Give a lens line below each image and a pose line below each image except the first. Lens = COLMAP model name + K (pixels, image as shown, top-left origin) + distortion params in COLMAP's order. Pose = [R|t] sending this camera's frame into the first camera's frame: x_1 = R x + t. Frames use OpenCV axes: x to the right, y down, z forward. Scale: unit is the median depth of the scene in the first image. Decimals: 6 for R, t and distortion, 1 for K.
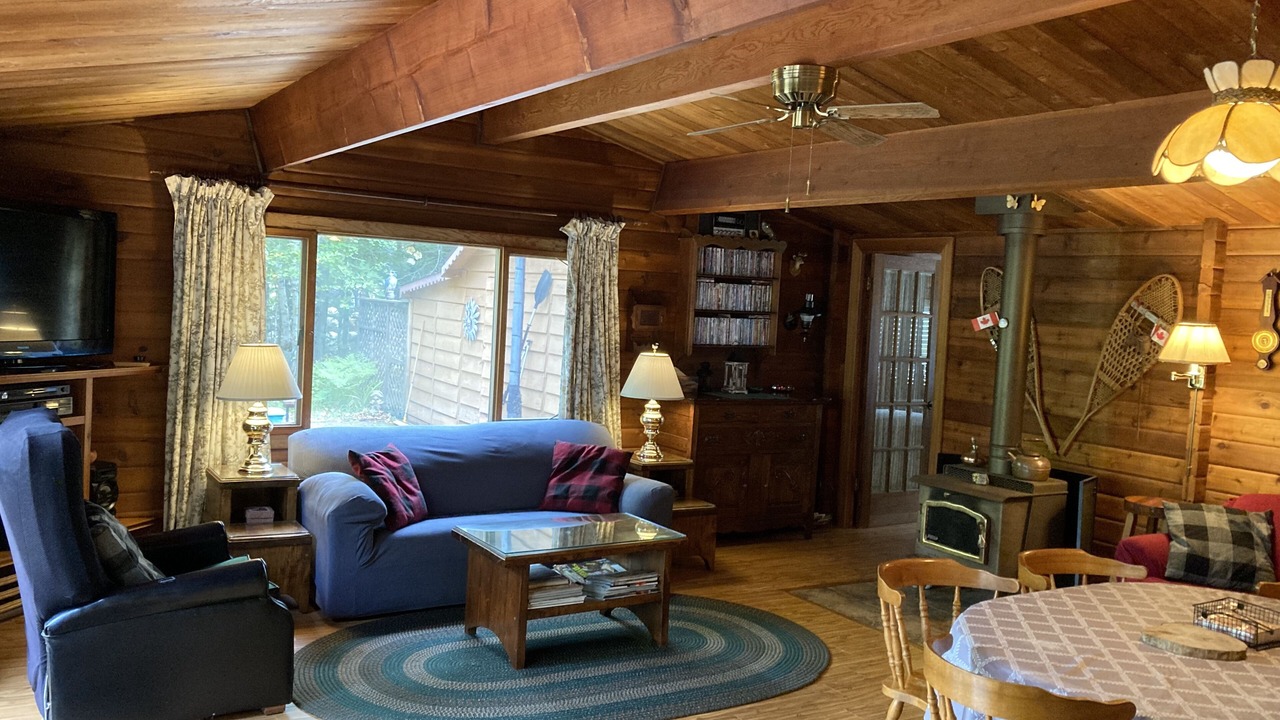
lens RADIAL K [[1048.6, 0, 639.3], [0, 1048.6, 356.7], [0, 0, 1]] dist [0.011956, 0.005471]
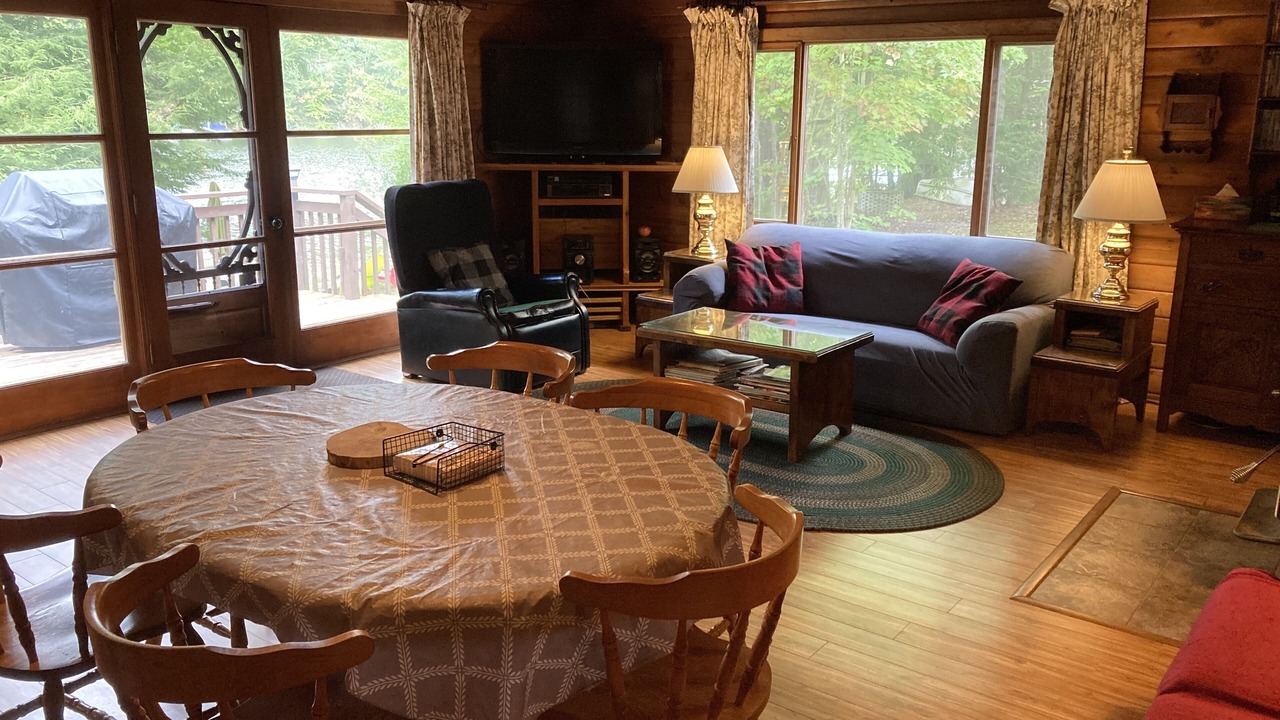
lens RADIAL K [[1048.6, 0, 640.2], [0, 1048.6, 361.7], [0, 0, 1]] dist [0.011956, 0.005471]
pose [[0.353451, 0.166622, -0.920494, 0.679427], [-0.045258, 0.985902, 0.161084, 0.037849], [0.934357, -0.015275, 0.356010, 0.456697]]
